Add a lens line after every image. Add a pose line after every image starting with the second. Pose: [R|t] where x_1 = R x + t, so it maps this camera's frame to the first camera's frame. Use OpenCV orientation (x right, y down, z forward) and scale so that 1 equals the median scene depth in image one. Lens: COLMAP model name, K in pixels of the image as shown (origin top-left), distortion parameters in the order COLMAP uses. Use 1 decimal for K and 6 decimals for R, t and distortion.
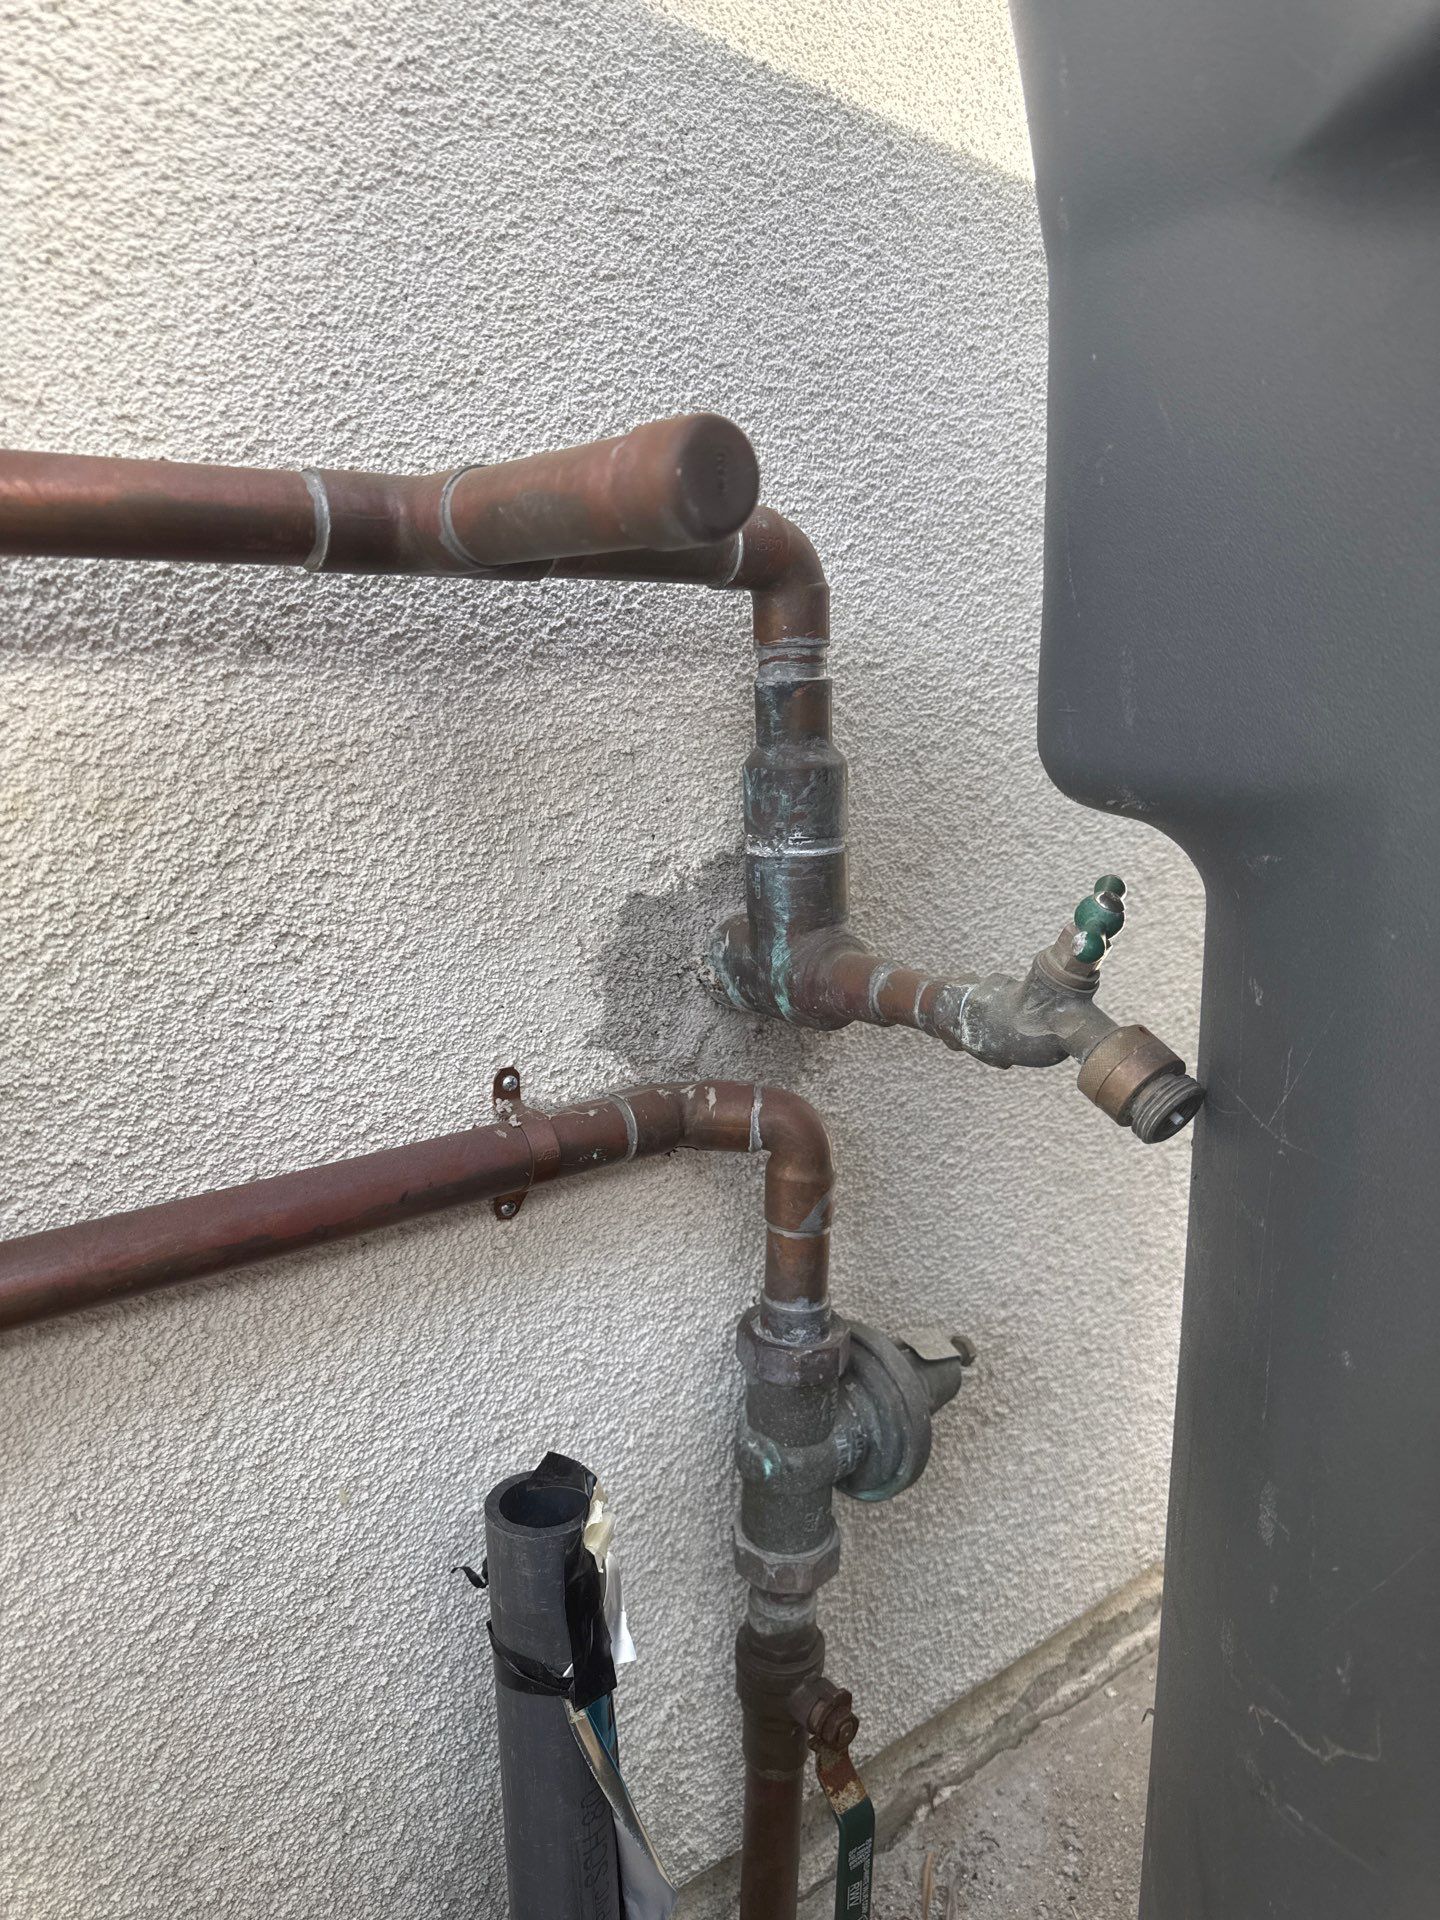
lens RADIAL K [[1392.1, 0, 755.0], [0, 1392.1, 1005.2], [0, 0, 1]] dist [0.097706, -0.181885]
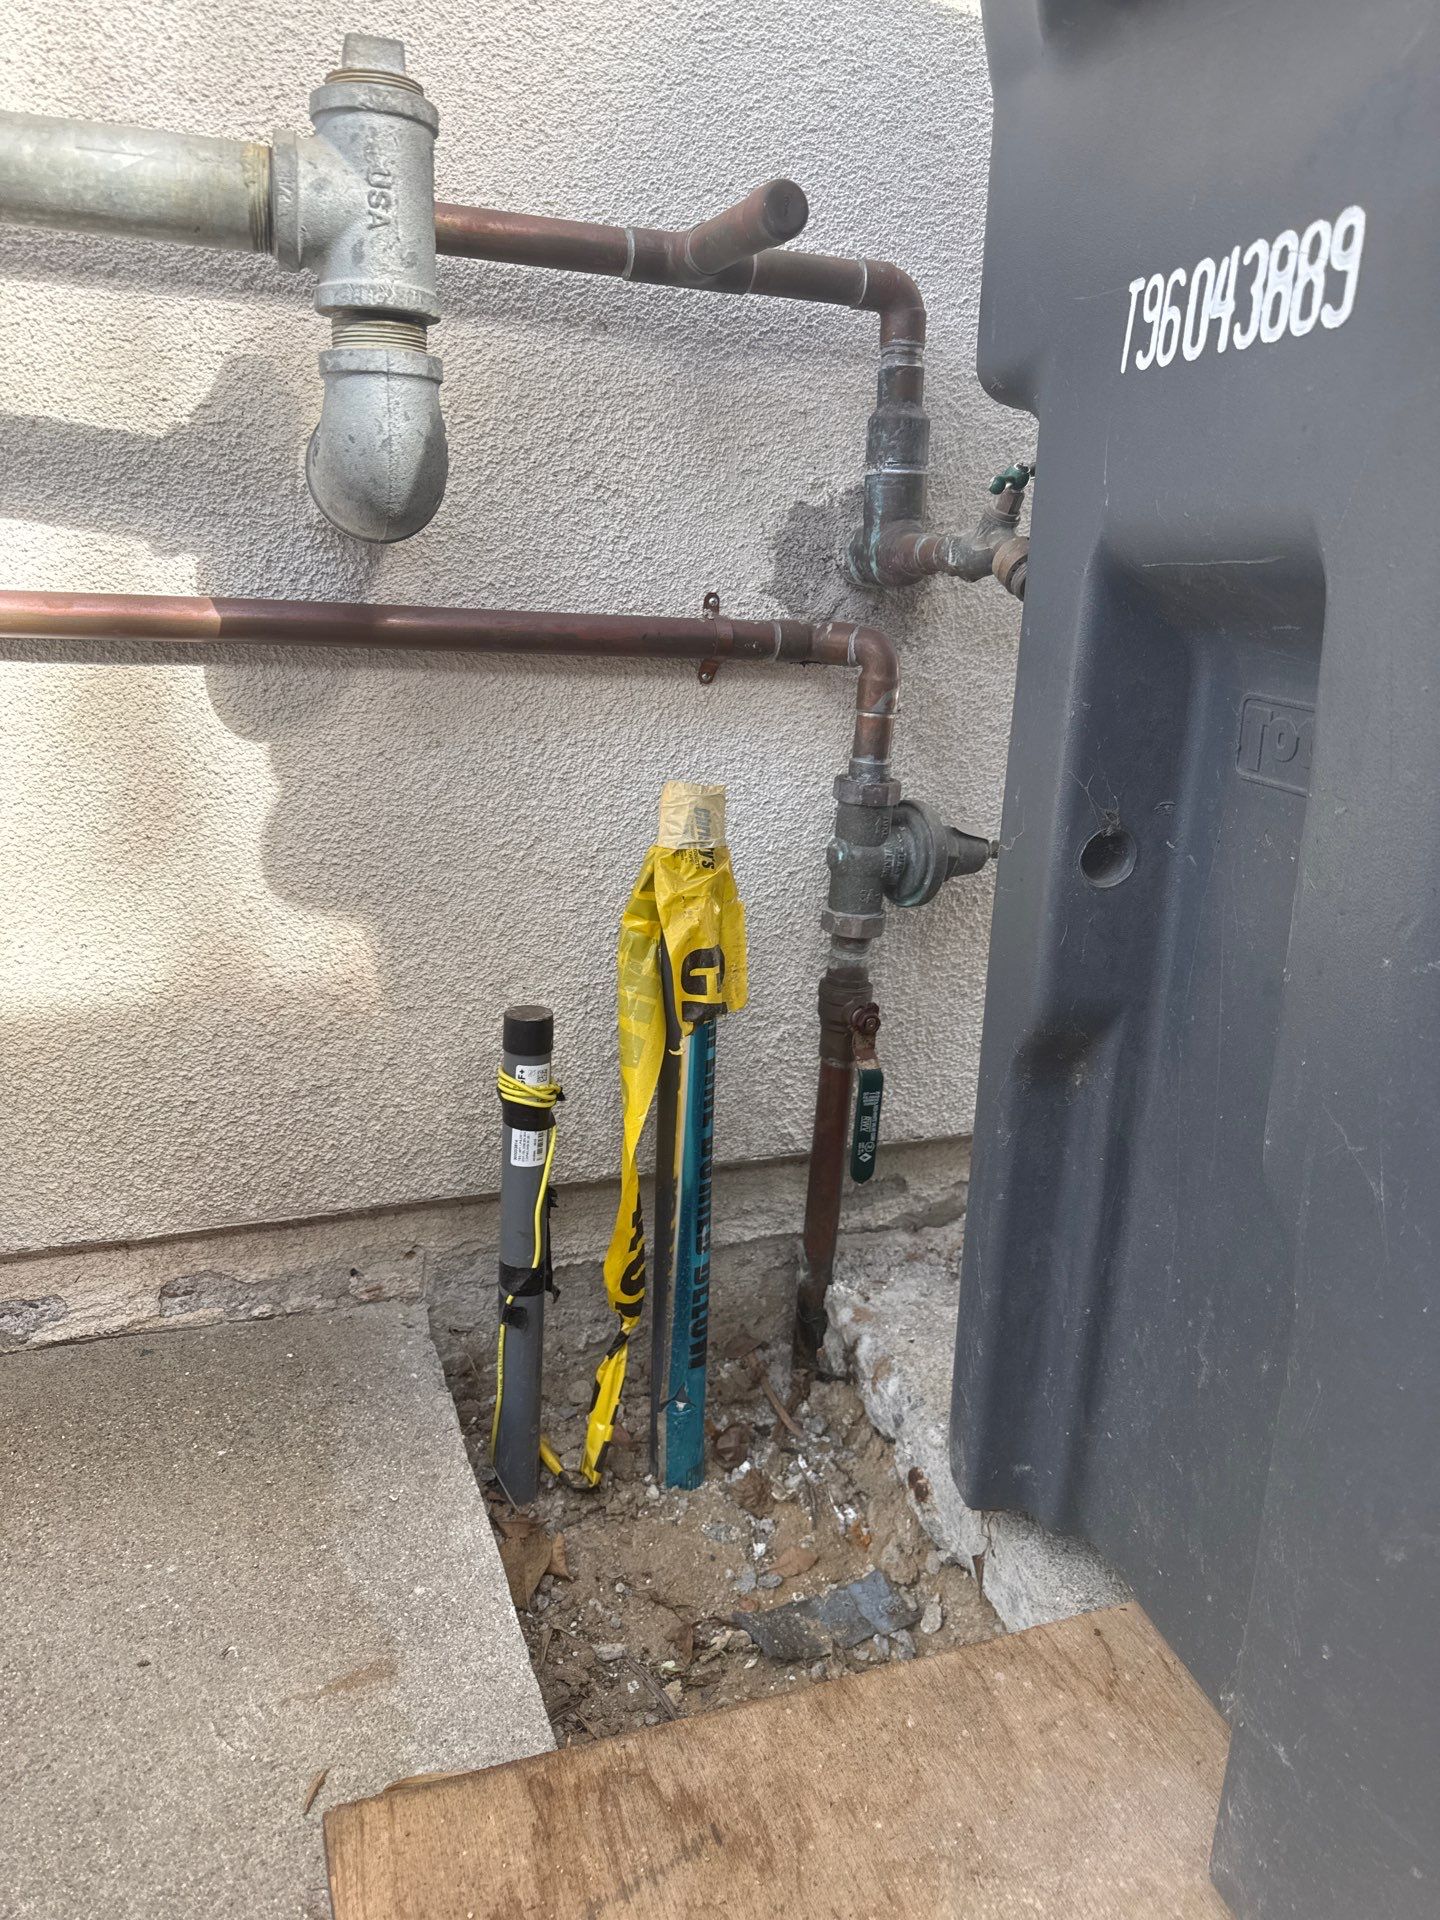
lens RADIAL K [[1341.3, 0, 720.6], [0, 1341.3, 969.2], [0, 0, 1]] dist [0.145496, -0.236781]
pose [[0.948121, 0.120968, -0.293995, 0.401131], [-0.114510, 0.992650, 0.039151, 0.456351], [0.296570, -0.003454, 0.955005, -0.655868]]
